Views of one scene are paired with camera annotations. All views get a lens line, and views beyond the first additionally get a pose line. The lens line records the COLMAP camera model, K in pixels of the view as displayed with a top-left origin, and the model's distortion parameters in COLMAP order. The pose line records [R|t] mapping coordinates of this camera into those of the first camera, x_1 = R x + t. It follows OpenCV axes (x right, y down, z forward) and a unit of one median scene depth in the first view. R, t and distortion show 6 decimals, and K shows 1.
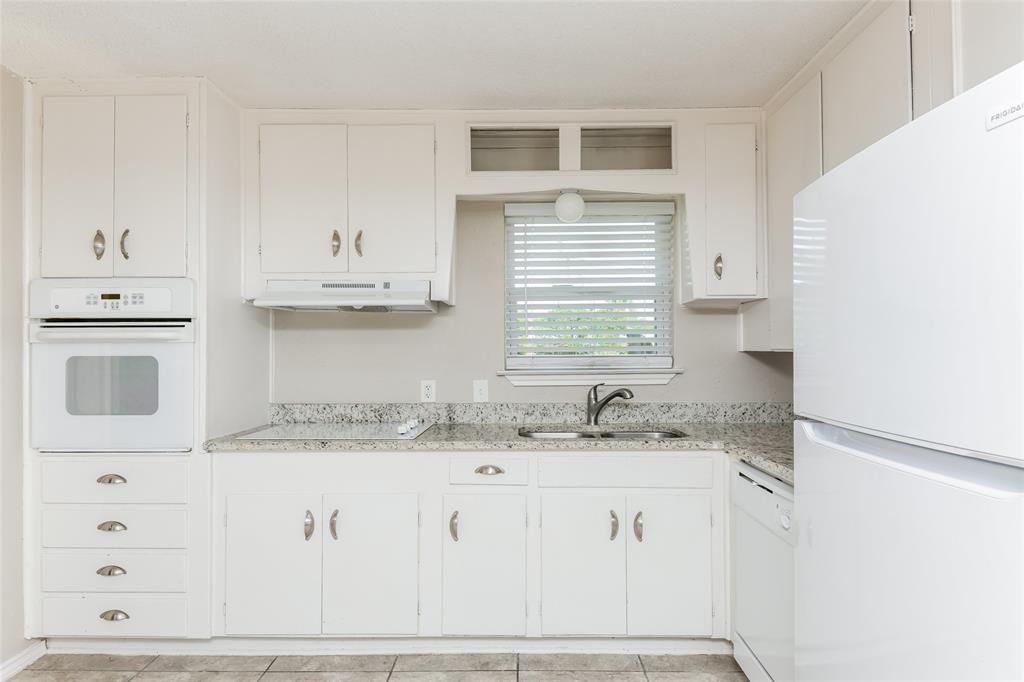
lens RADIAL K [[593.5, 0, 512.6], [0, 593.5, 346.0], [0, 0, 1]] dist [0.000940, -0.001006]
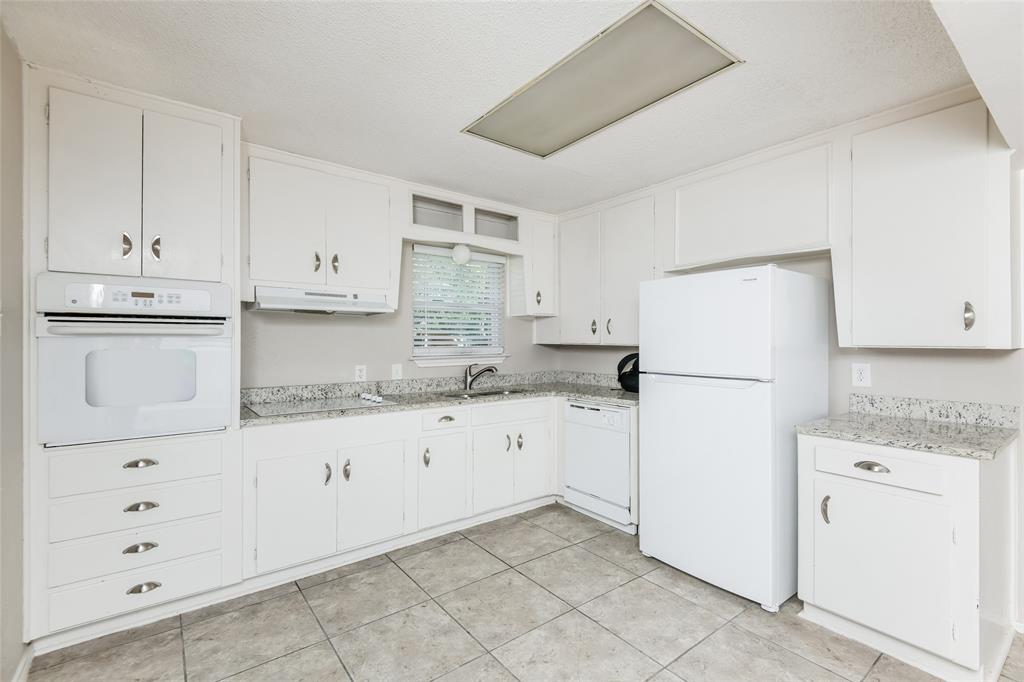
lens RADIAL K [[466.5, 0, 540.0], [0, 466.5, 342.0], [0, 0, 1]] dist [-0.001673, -0.000583]
pose [[0.761234, 0.001678, 0.648475, -0.588436], [-0.007839, 0.999947, 0.006615, -0.007461], [-0.648430, -0.010118, 0.761207, -0.101881]]
